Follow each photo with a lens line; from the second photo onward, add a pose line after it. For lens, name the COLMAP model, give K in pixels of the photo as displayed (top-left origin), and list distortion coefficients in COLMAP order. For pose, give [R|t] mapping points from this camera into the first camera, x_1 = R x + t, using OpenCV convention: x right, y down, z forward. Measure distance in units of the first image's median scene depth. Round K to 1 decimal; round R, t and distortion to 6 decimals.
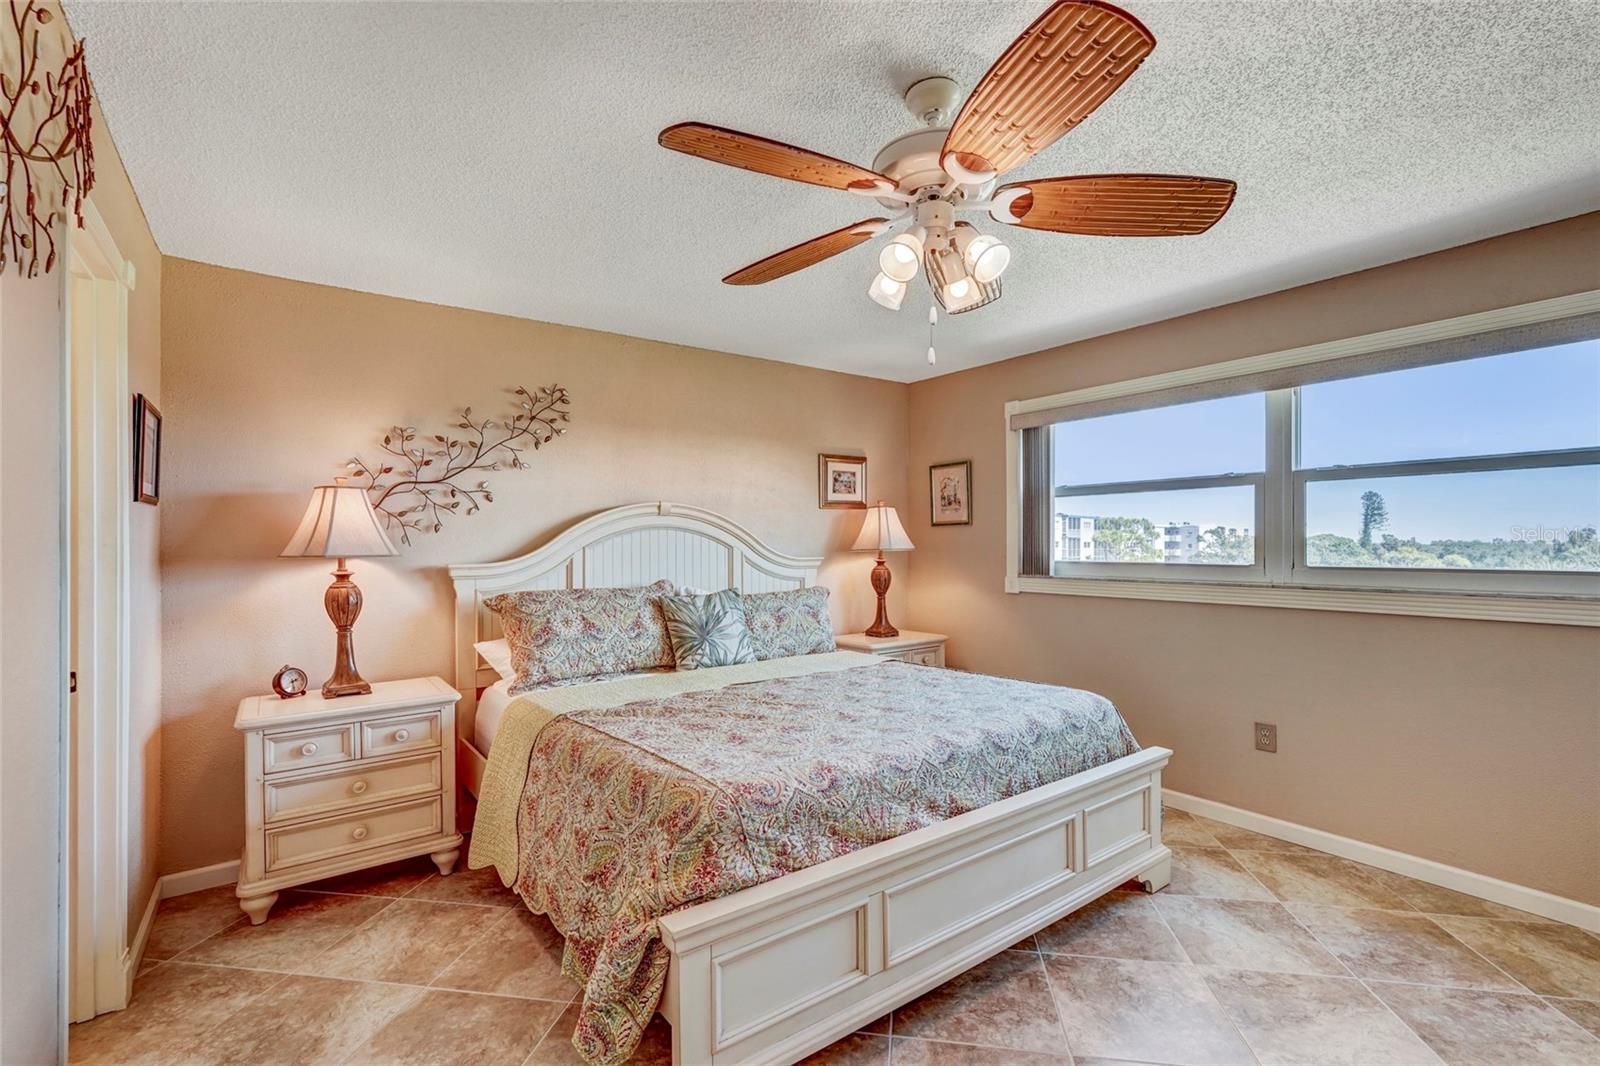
lens RADIAL K [[709.8, 0, 798.6], [0, 709.8, 539.5], [0, 0, 1]] dist [-0.005225, 0.001445]
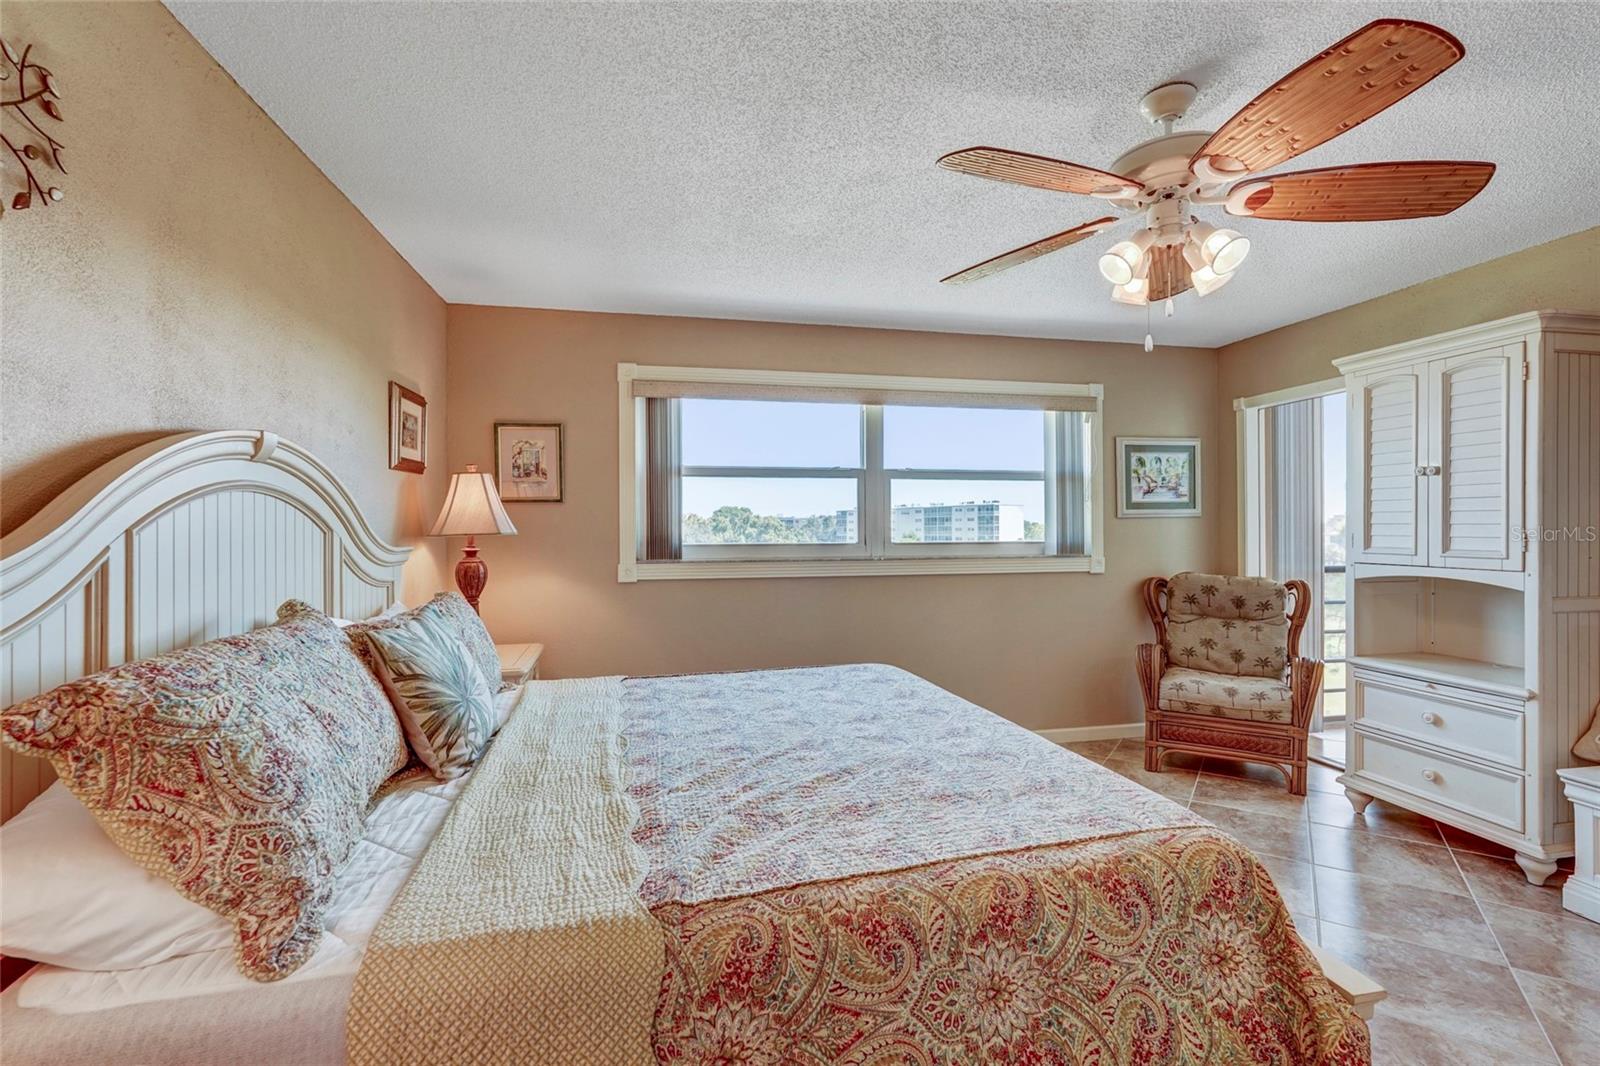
lens RADIAL K [[719.5, 0, 806.6], [0, 719.5, 523.1], [0, 0, 1]] dist [-0.005469, 0.000537]
pose [[0.412134, 0.005826, 0.911105, -0.527713], [-0.003524, 0.999982, -0.004801, 0.007687], [-0.911117, -0.001232, 0.412147, 0.549309]]
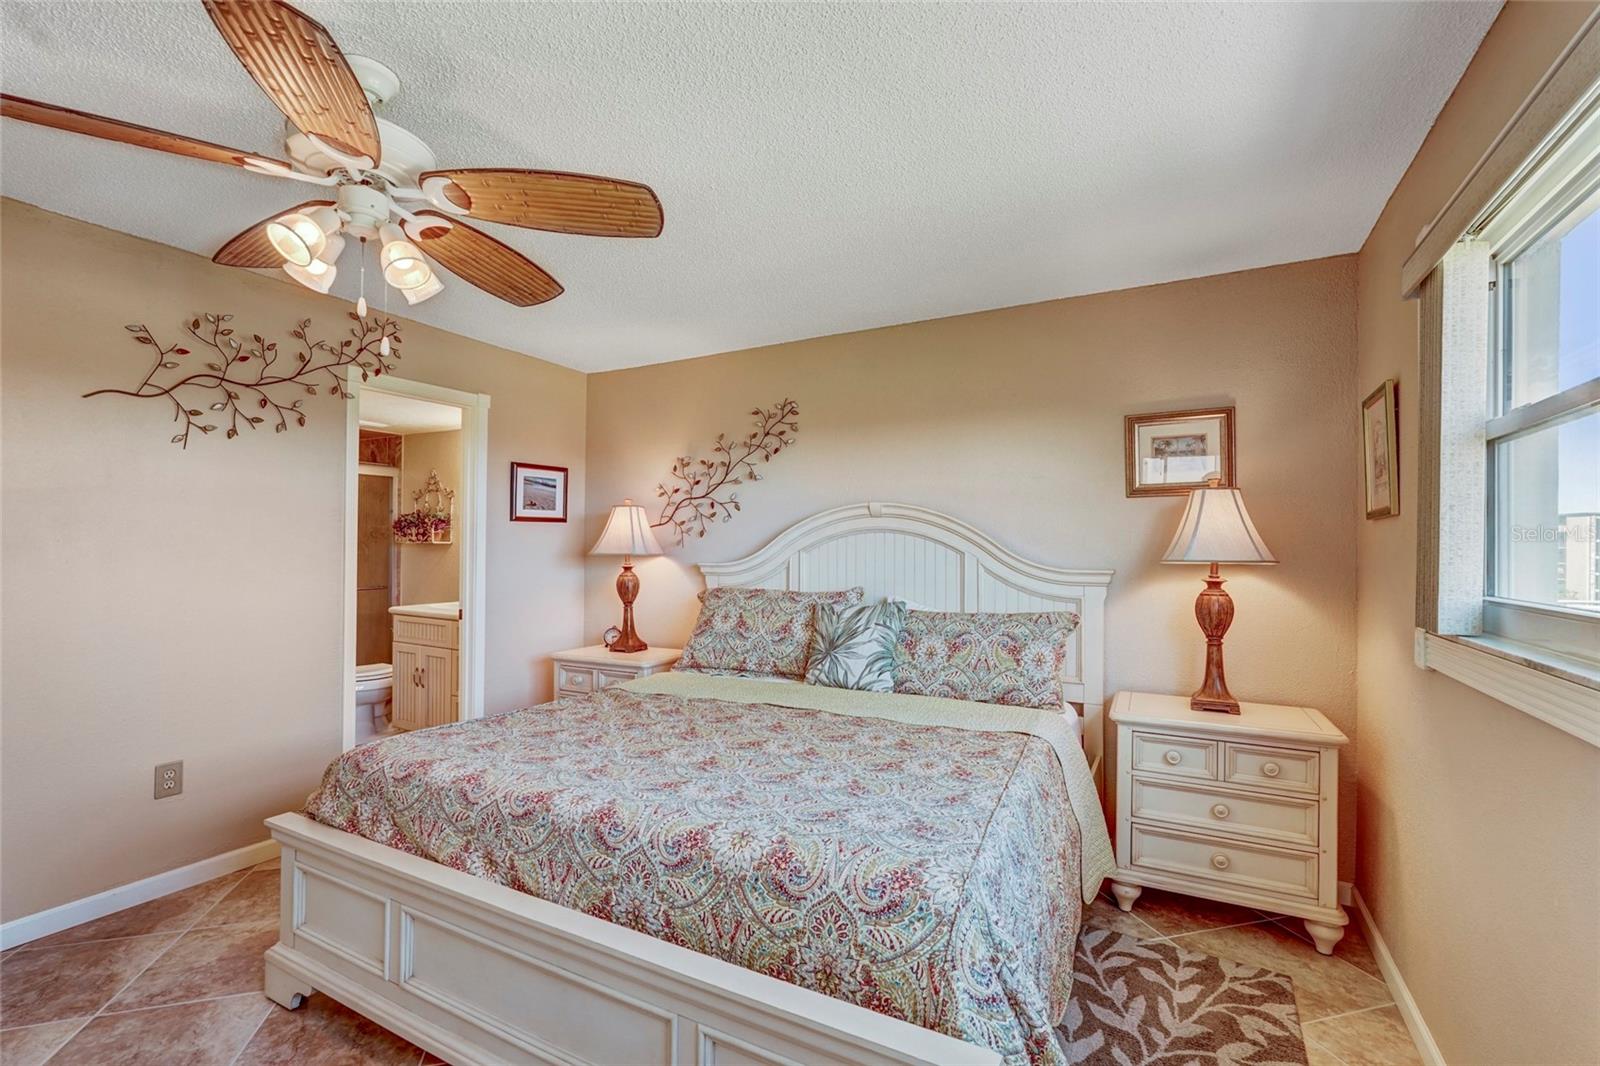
lens RADIAL K [[709.8, 0, 798.6], [0, 709.8, 539.5], [0, 0, 1]] dist [-0.005225, 0.001445]
pose [[0.422009, -0.003800, -0.906584, 0.673076], [-0.004013, 0.999974, -0.006060, 0.001243], [0.906583, 0.006196, 0.421983, 0.593766]]
